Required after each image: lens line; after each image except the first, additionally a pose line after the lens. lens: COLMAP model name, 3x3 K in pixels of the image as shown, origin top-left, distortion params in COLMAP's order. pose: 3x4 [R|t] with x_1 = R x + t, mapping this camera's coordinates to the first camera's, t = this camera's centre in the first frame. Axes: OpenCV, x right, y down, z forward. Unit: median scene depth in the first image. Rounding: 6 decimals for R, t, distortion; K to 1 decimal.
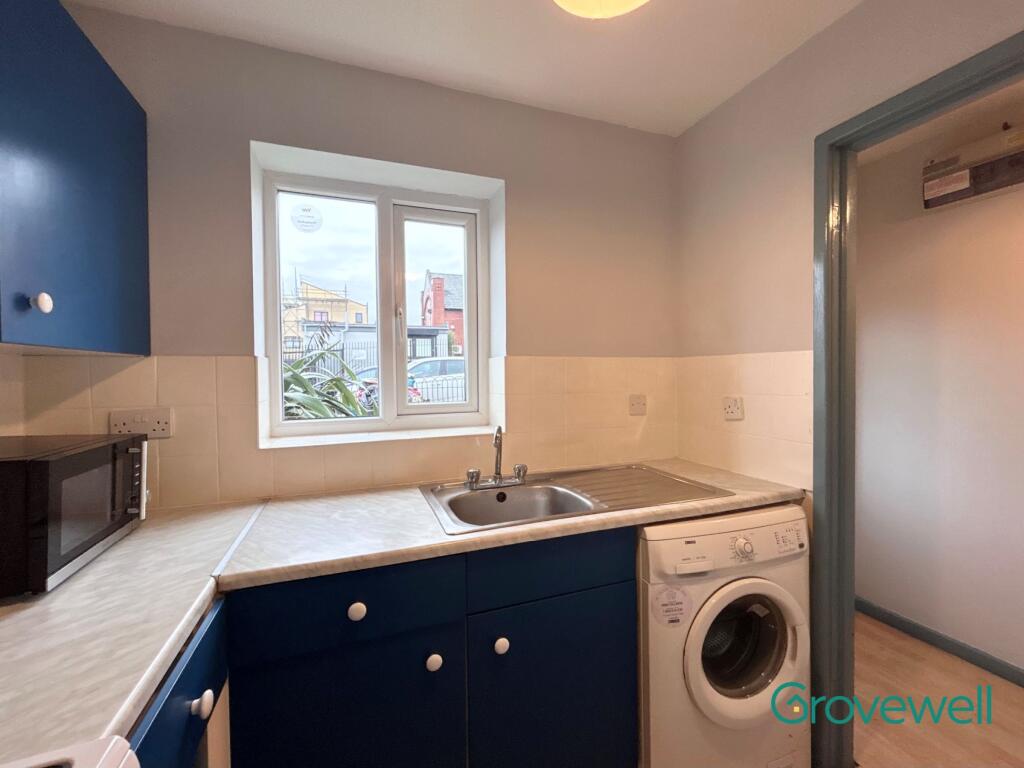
lens RADIAL K [[428.6, 0, 512.5], [0, 428.6, 381.3], [0, 0, 1]] dist [-0.000821, 0.000242]
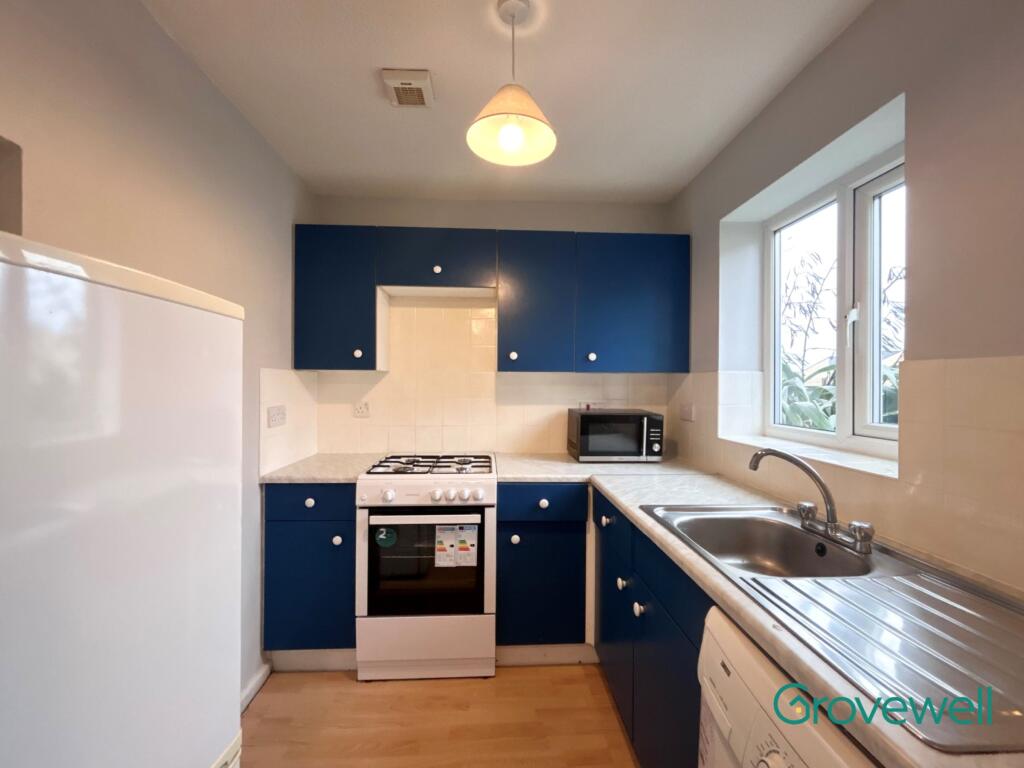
lens RADIAL K [[428.6, 0, 512.5], [0, 428.6, 381.3], [0, 0, 1]] dist [-0.000821, 0.000242]
pose [[-0.300820, 0.008558, -0.953642, 0.824990], [-0.021165, 0.999654, 0.015647, -0.028989], [0.953446, 0.024891, -0.300535, 0.669451]]
